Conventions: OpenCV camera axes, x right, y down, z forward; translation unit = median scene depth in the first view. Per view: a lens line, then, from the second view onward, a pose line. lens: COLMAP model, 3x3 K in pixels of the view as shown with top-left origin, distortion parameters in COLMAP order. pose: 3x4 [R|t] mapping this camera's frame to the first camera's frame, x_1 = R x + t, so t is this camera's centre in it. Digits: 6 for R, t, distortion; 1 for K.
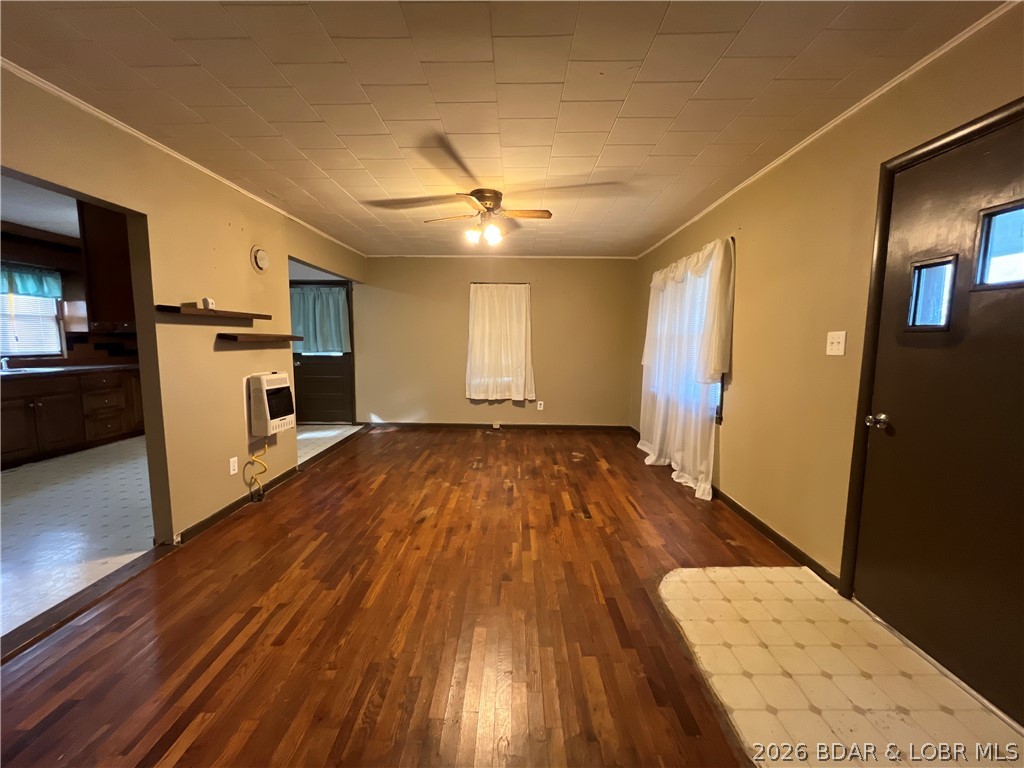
lens RADIAL K [[412.7, 0, 509.3], [0, 412.7, 386.5], [0, 0, 1]] dist [-0.002434, -0.000244]
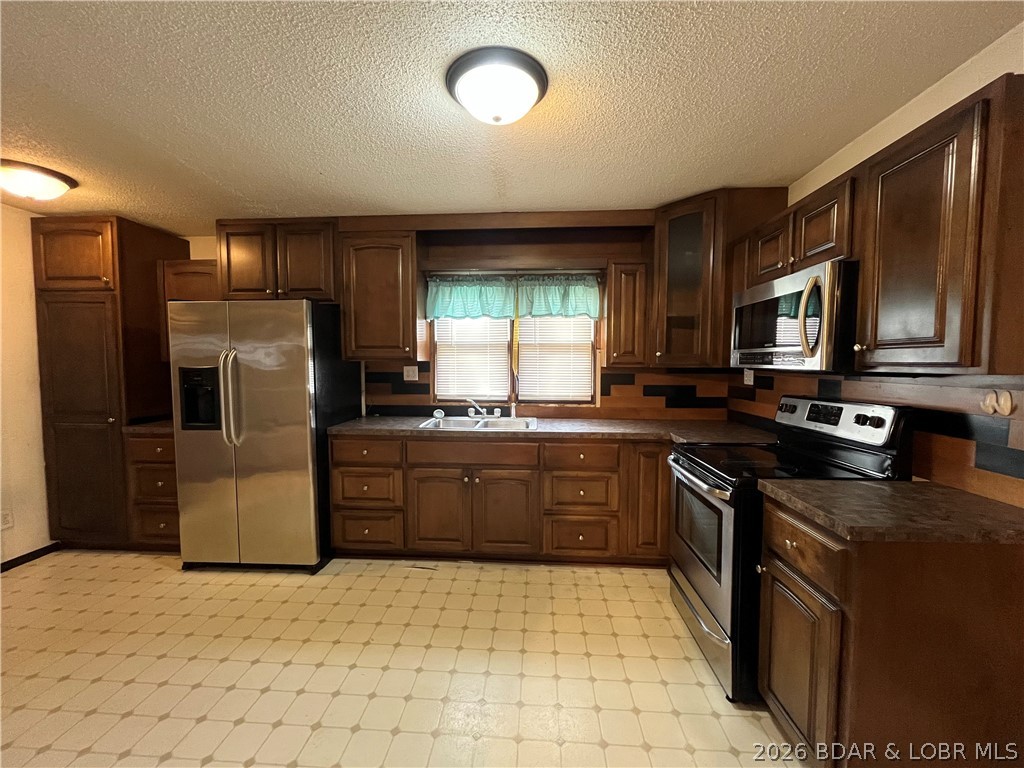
lens RADIAL K [[412.7, 0, 510.7], [0, 412.7, 384.7], [0, 0, 1]] dist [-0.002434, -0.000244]
pose [[-0.043182, 0.044538, -0.998074, -0.588371], [-0.115991, 0.992027, 0.049286, -0.168891], [0.992311, 0.117896, -0.037672, 1.242709]]
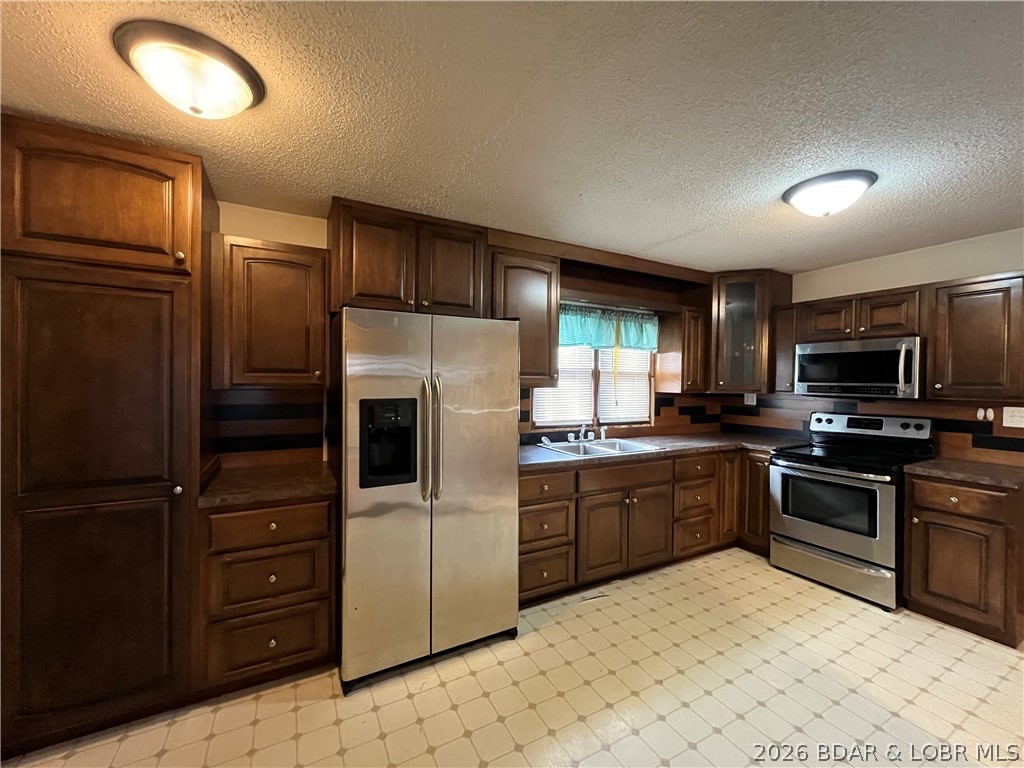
lens RADIAL K [[412.7, 0, 510.5], [0, 412.7, 385.5], [0, 0, 1]] dist [-0.002434, -0.000244]
pose [[0.491324, 0.005779, -0.870957, -0.748741], [-0.105003, 0.993077, -0.052646, -0.105968], [0.864624, 0.117319, 0.488530, 0.532937]]
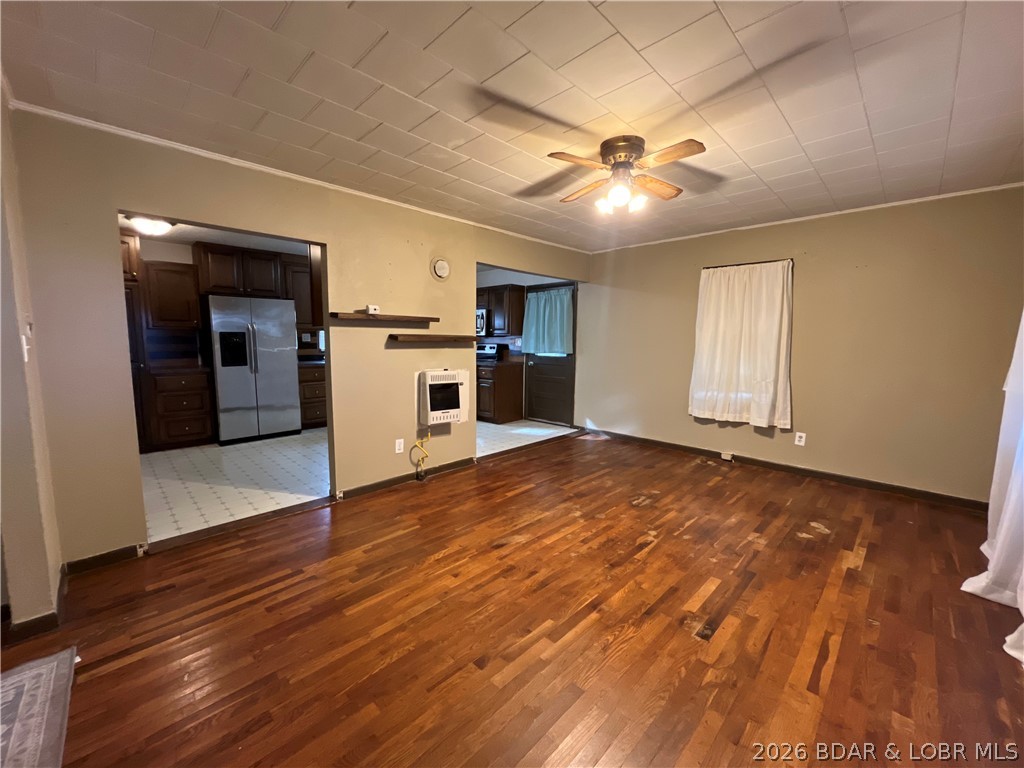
lens RADIAL K [[412.7, 0, 510.0], [0, 412.7, 386.9], [0, 0, 1]] dist [-0.002434, -0.000244]
pose [[0.722864, 0.077884, -0.686587, 0.316052], [-0.081163, 0.996320, 0.027568, -0.031184], [0.686207, 0.035797, 0.726525, 0.307604]]
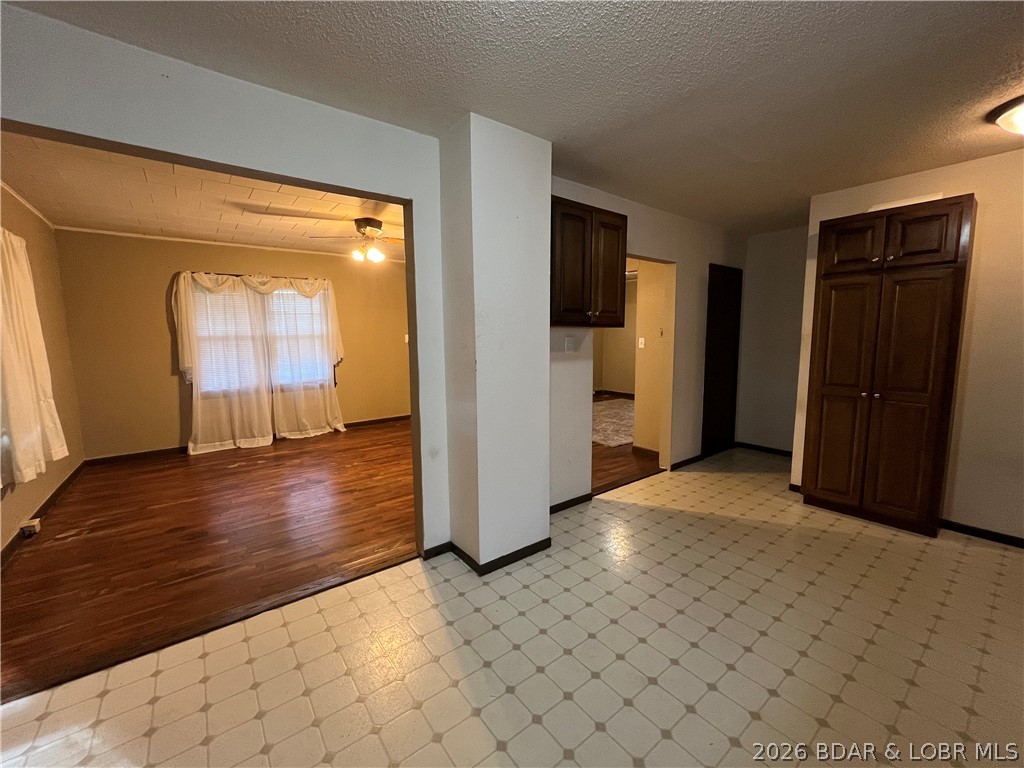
lens RADIAL K [[412.7, 0, 510.1], [0, 412.7, 382.9], [0, 0, 1]] dist [-0.002434, -0.000244]
pose [[-0.624686, -0.092518, 0.775376, -1.219296], [0.093215, 0.977021, 0.191677, -0.180129], [-0.775293, 0.192015, -0.601707, 1.391037]]
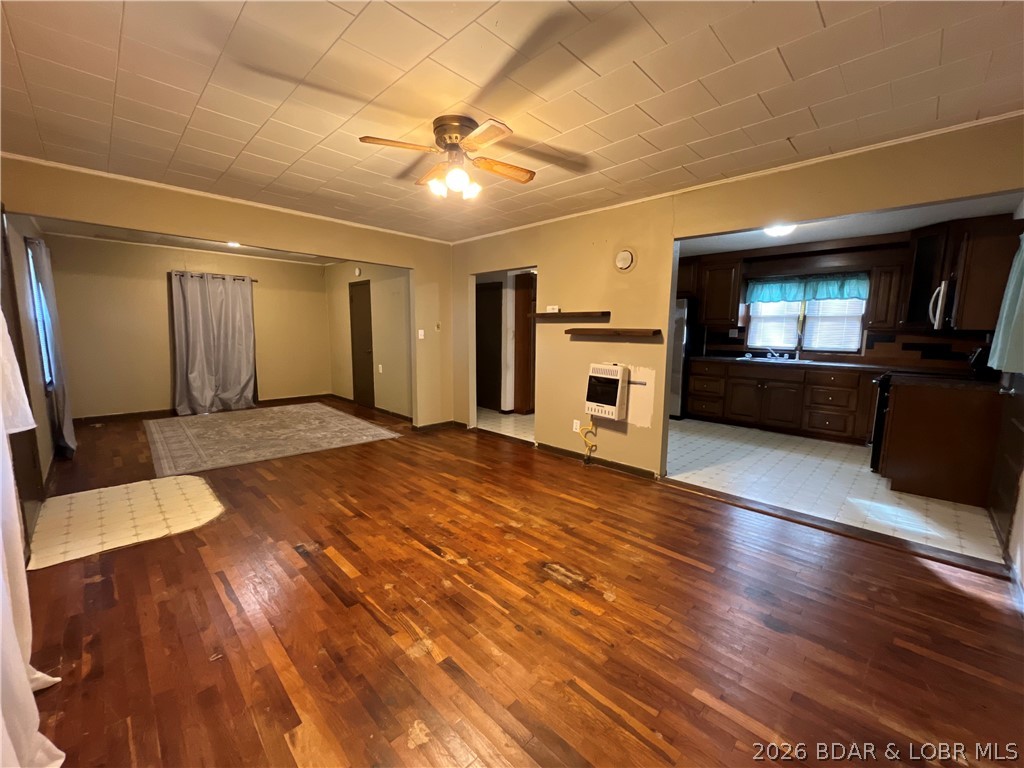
lens RADIAL K [[412.7, 0, 511.1], [0, 412.7, 386.5], [0, 0, 1]] dist [-0.002434, -0.000244]
pose [[-0.692361, 0.082836, -0.716780, 0.390966], [-0.098337, 0.973287, 0.207466, -0.171542], [0.714819, 0.214128, -0.665721, 1.512384]]
